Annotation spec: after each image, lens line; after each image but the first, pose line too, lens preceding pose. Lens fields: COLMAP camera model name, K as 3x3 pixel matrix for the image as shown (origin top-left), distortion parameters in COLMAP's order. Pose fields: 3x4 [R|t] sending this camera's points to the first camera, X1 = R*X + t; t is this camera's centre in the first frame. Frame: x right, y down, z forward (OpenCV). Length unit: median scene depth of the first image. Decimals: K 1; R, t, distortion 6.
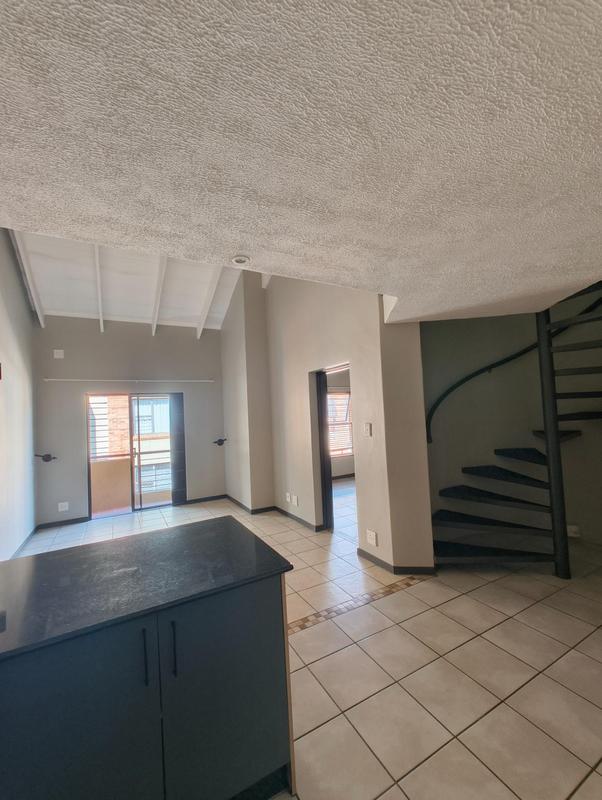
lens RADIAL K [[331.3, 0, 300.4], [0, 331.3, 398.6], [0, 0, 1]] dist [-0.006154, 0.000449]
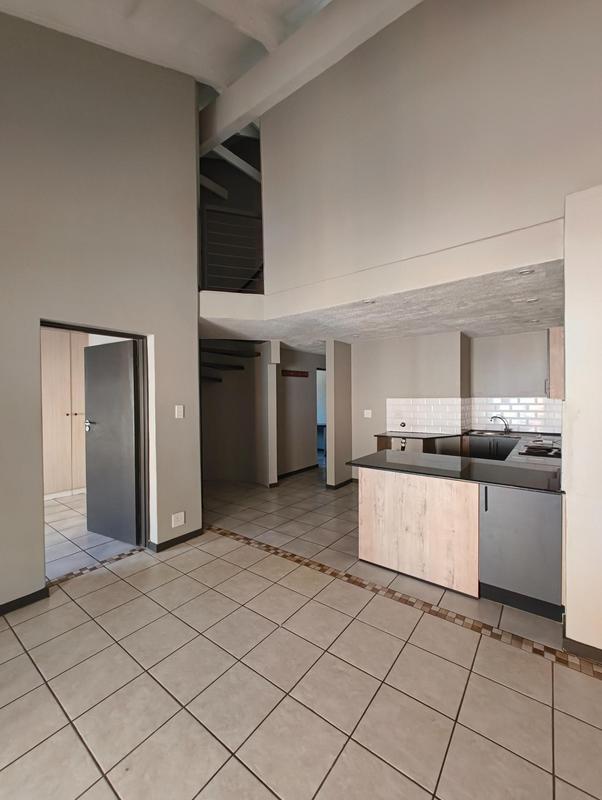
lens RADIAL K [[331.3, 0, 301.1], [0, 331.3, 401.0], [0, 0, 1]] dist [-0.006154, 0.000449]
pose [[-0.403021, 0.040883, 0.914277, -0.617571], [-0.014093, 0.998606, -0.050867, 0.077356], [-0.915082, -0.033386, -0.401883, 0.768927]]
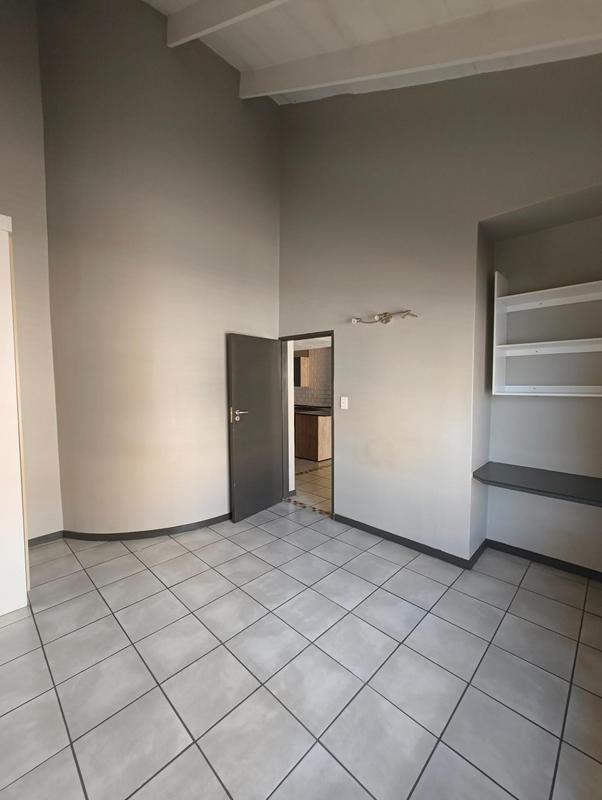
lens RADIAL K [[331.3, 0, 299.5], [0, 331.3, 403.5], [0, 0, 1]] dist [-0.006154, 0.000449]
pose [[-0.956618, 0.070064, -0.282795, 0.368702], [0.065262, 0.997519, 0.026377, 0.069915], [0.283941, 0.006777, -0.958818, 1.669213]]
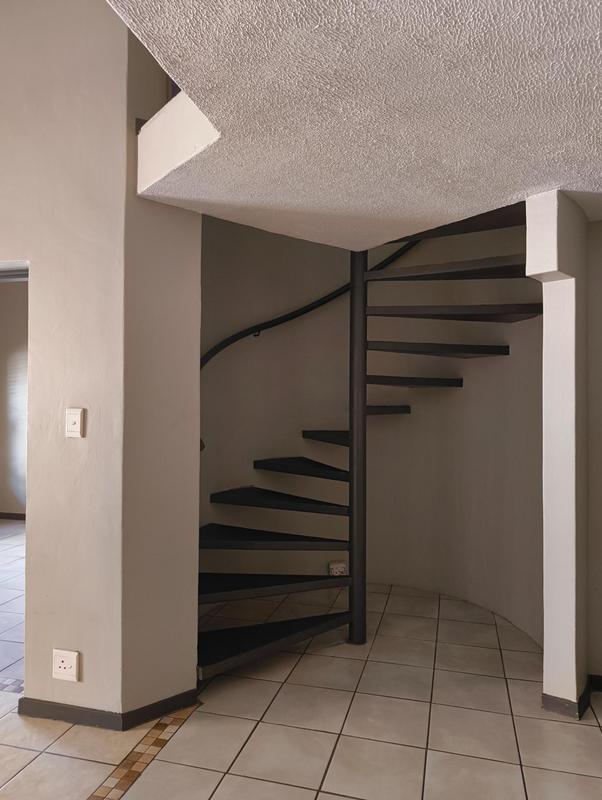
lens RADIAL K [[552.3, 0, 319.4], [0, 552.3, 393.6], [0, 0, 1]] dist [0.019966, -0.021422]
pose [[0.684873, 0.059227, 0.726251, -0.081949], [-0.071356, 0.997352, -0.014046, 0.030058], [-0.725160, -0.042203, 0.687286, 0.182733]]
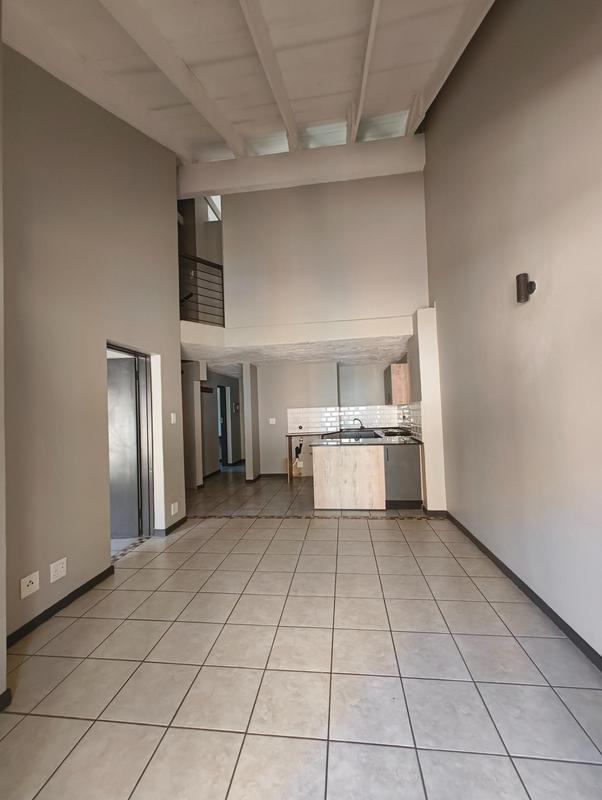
lens RADIAL K [[331.3, 0, 304.1], [0, 331.3, 399.6], [0, 0, 1]] dist [-0.006154, 0.000449]
pose [[-0.805853, 0.099708, 0.583660, -0.645293], [0.048480, 0.993521, -0.102789, 0.125096], [-0.590127, -0.054537, -0.805466, 1.224082]]
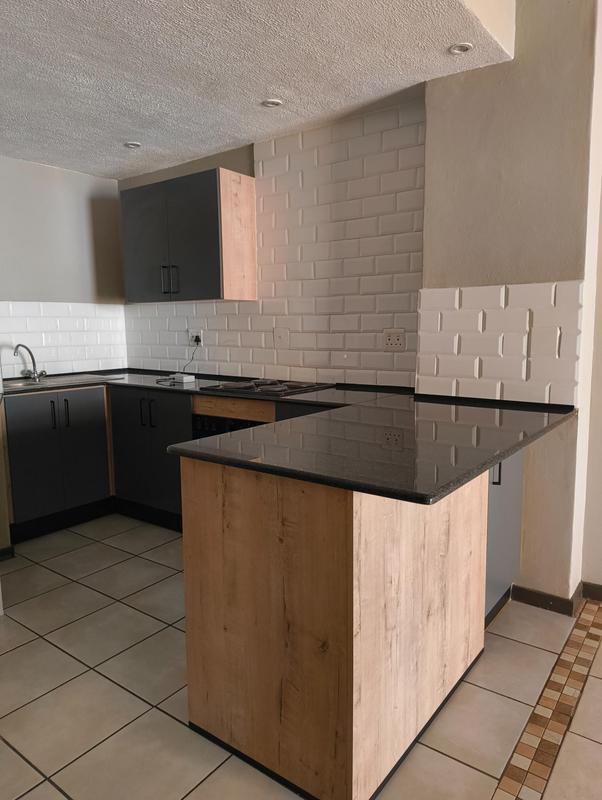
lens RADIAL K [[552.3, 0, 314.0], [0, 552.3, 397.6], [0, 0, 1]] dist [0.019966, -0.021422]
pose [[-0.905134, 0.113714, -0.409635, 0.048719], [0.074281, 0.991043, 0.110981, 0.081942], [0.418586, 0.070025, -0.905473, 0.649630]]
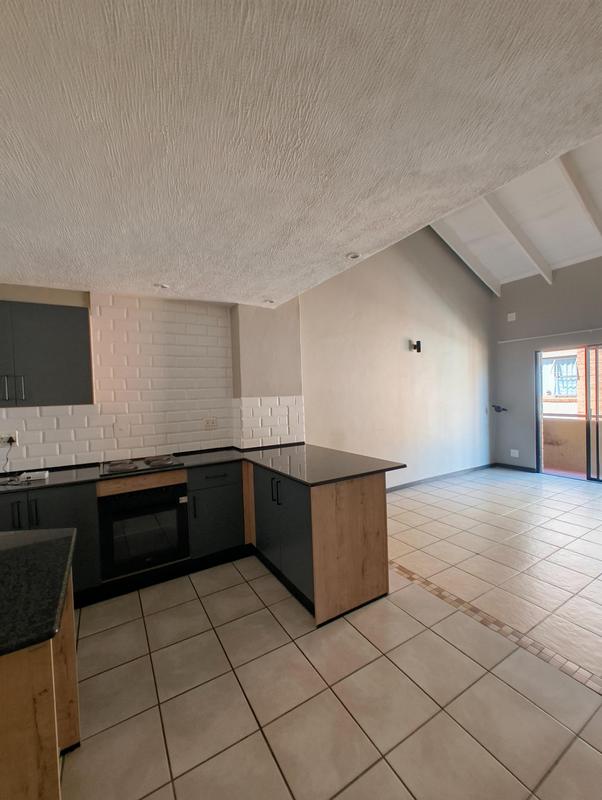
lens RADIAL K [[331.3, 0, 300.9], [0, 331.3, 400.2], [0, 0, 1]] dist [-0.006154, 0.000449]
pose [[0.037164, 0.071780, -0.996728, 0.412252], [0.077098, 0.994238, 0.074476, 0.004669], [0.996331, -0.079614, 0.031416, 0.273280]]
